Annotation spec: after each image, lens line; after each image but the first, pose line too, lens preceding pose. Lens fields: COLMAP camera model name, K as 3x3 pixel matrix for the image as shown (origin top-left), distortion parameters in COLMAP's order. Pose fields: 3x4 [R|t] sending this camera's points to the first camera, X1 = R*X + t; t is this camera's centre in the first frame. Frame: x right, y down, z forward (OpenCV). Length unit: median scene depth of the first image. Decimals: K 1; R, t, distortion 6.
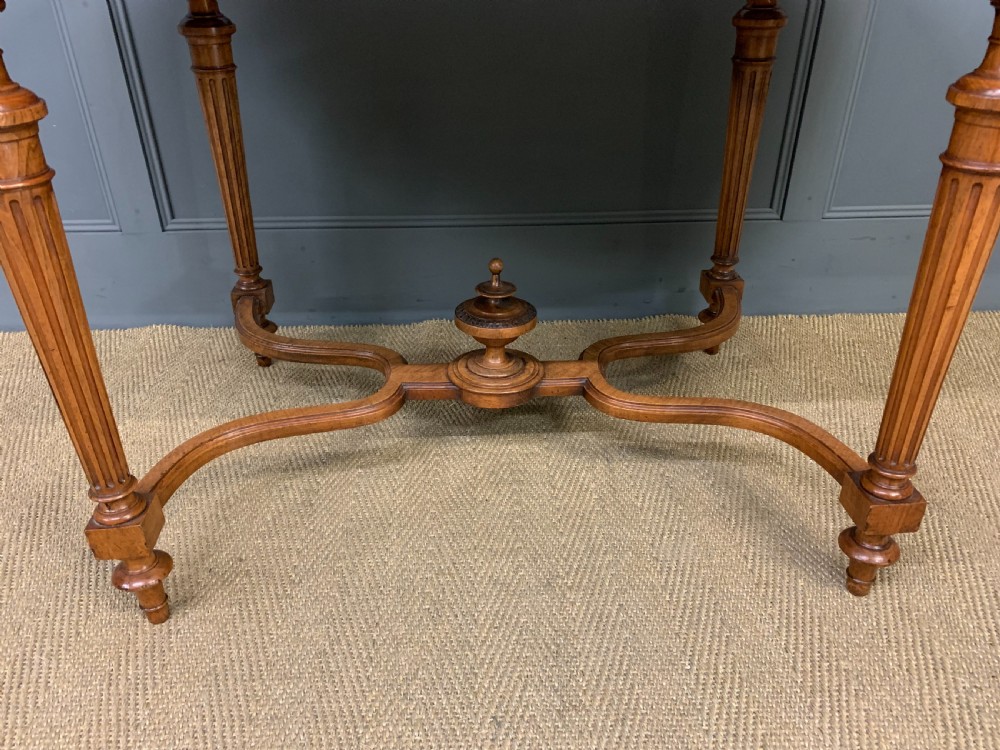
lens RADIAL K [[769.9, 0, 485.5], [0, 769.9, 385.5], [0, 0, 1]] dist [0.026735, -0.015573]
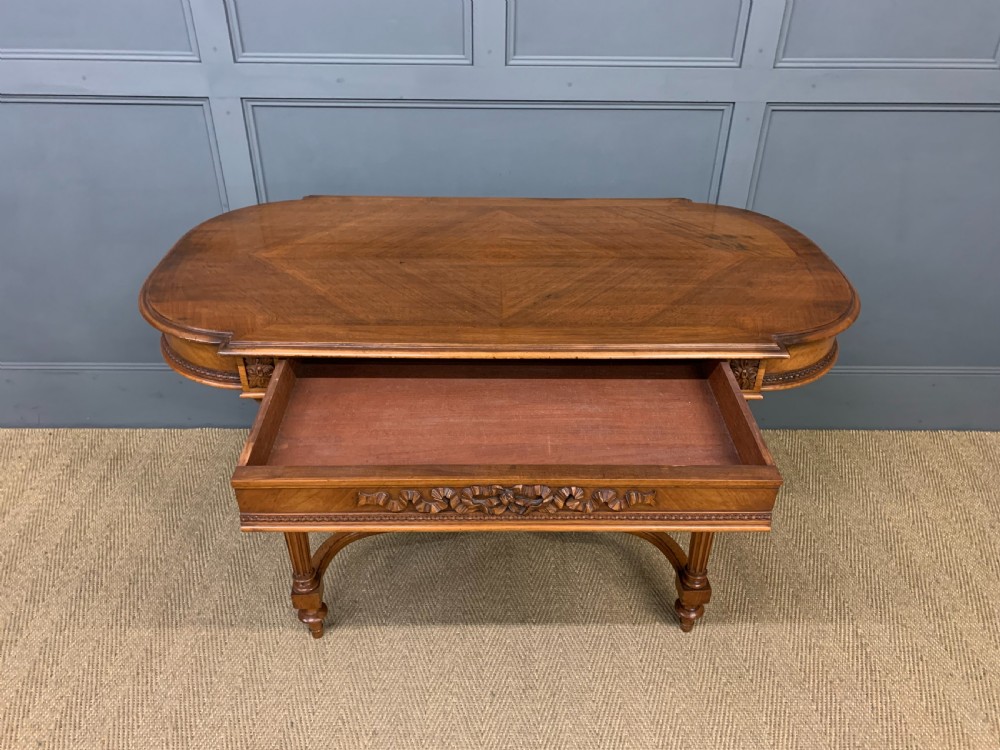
lens RADIAL K [[769.9, 0, 497.1], [0, 769.9, 377.4], [0, 0, 1]] dist [0.026735, -0.015573]
pose [[0.999667, 0.025358, 0.004746, -0.003922], [-0.025538, 0.998766, 0.042606, -0.358078], [-0.003660, -0.042713, 0.999081, -0.737204]]
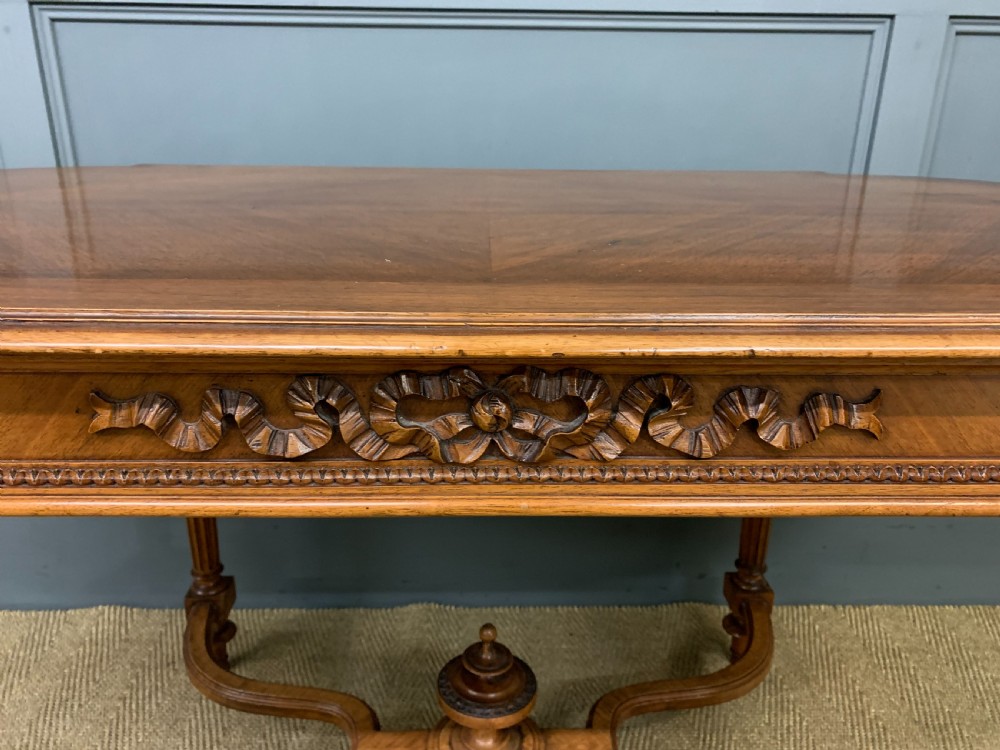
lens RADIAL K [[769.9, 0, 498.0], [0, 769.9, 369.9], [0, 0, 1]] dist [0.026735, -0.015573]
pose [[0.999709, 0.022135, 0.009549, 0.009422], [-0.019997, 0.982654, -0.184367, -0.268821], [-0.013464, 0.184122, 0.982811, 0.117525]]
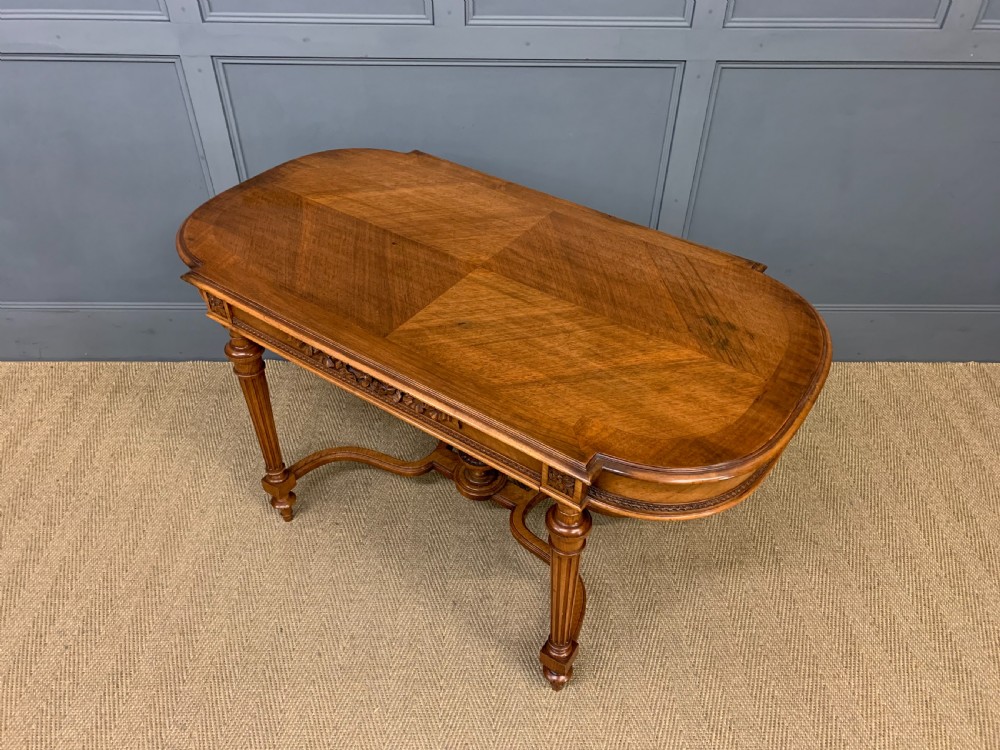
lens RADIAL K [[769.9, 0, 501.5], [0, 769.9, 376.1], [0, 0, 1]] dist [0.026735, -0.015573]
pose [[0.999622, 0.022808, 0.015373, 0.077573], [-0.025176, 0.983798, 0.177506, -0.496437], [-0.011076, -0.177826, 0.984000, -0.887731]]
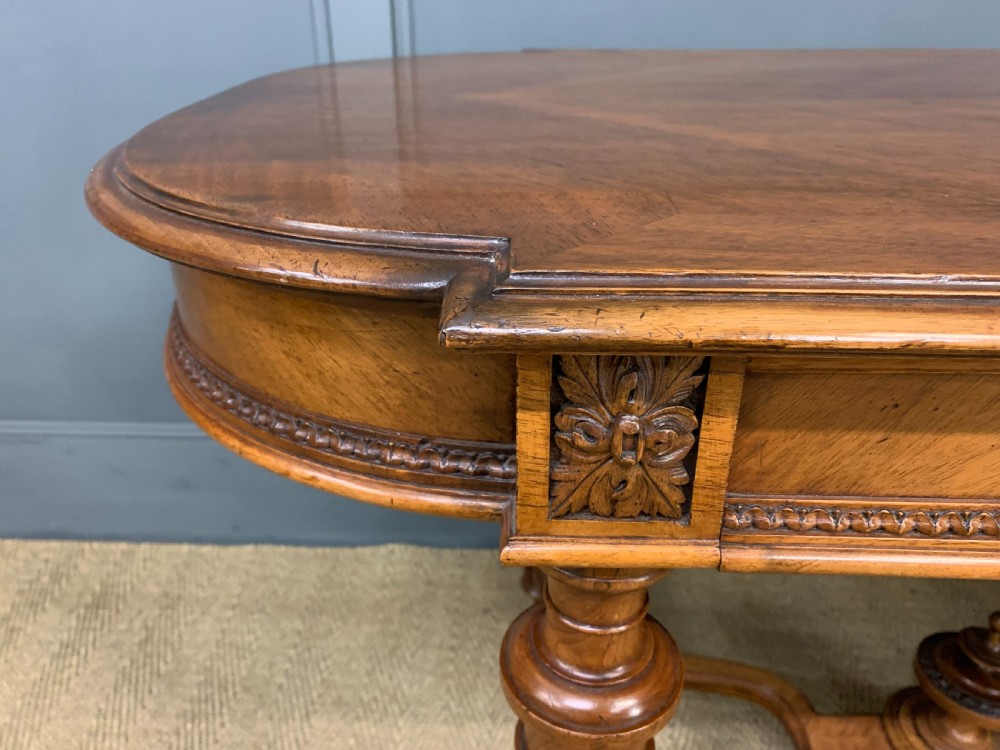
lens RADIAL K [[769.9, 0, 500.0], [0, 769.9, 382.9], [0, 0, 1]] dist [0.026735, -0.015573]
pose [[0.998494, 0.035731, -0.041623, -0.401994], [-0.037666, 0.998200, -0.046668, -0.310724], [0.039880, 0.048166, 0.998043, 0.237995]]
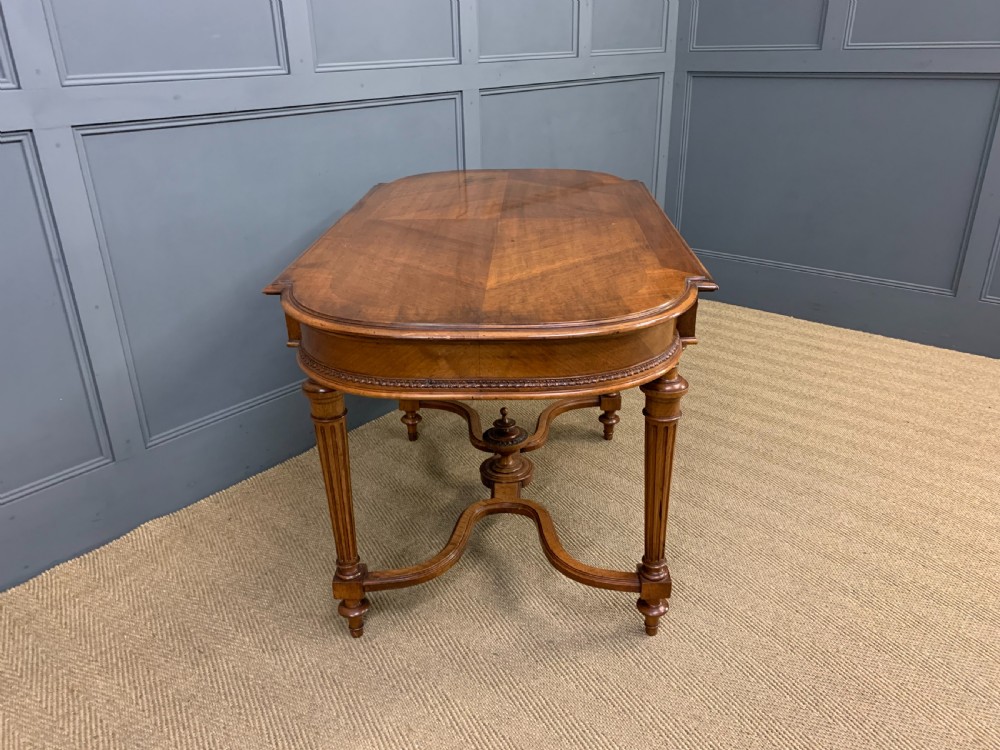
lens RADIAL K [[769.9, 0, 504.6], [0, 769.9, 370.8], [0, 0, 1]] dist [0.026735, -0.015573]
pose [[0.670713, -0.297408, 0.679480, -1.172289], [0.382740, 0.923479, 0.026404, -0.167427], [-0.635338, 0.242354, 0.733219, -0.527238]]
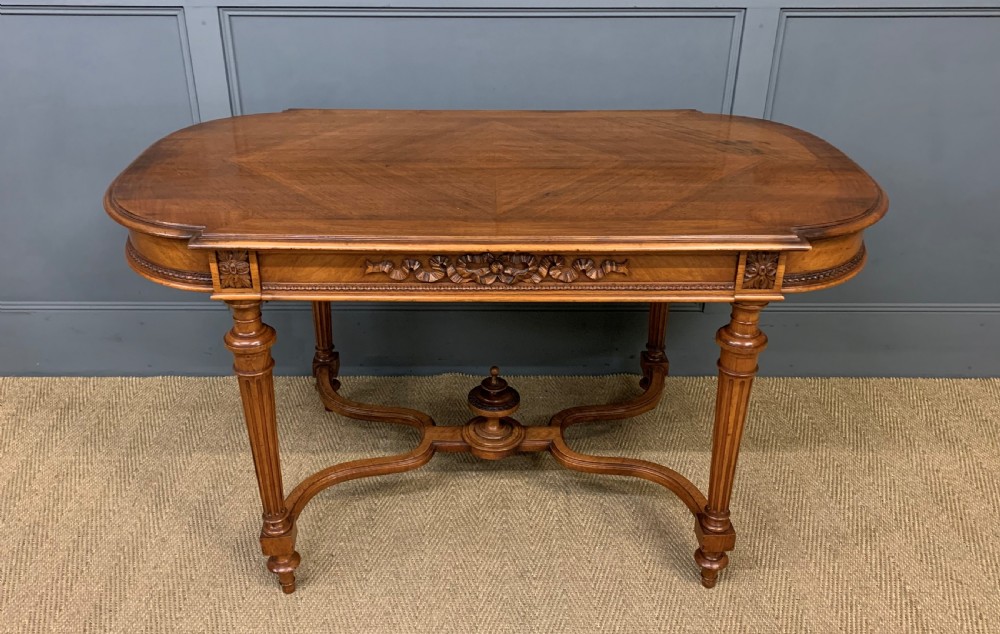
lens RADIAL K [[873.2, 0, 481.3], [0, 873.2, 294.3], [0, 0, 1]] dist [0.039142, -0.037422]
pose [[0.999695, 0.022248, -0.010694, 0.001653], [-0.022773, 0.998398, -0.051801, -0.211575], [0.009525, 0.052029, 0.998600, -0.782987]]
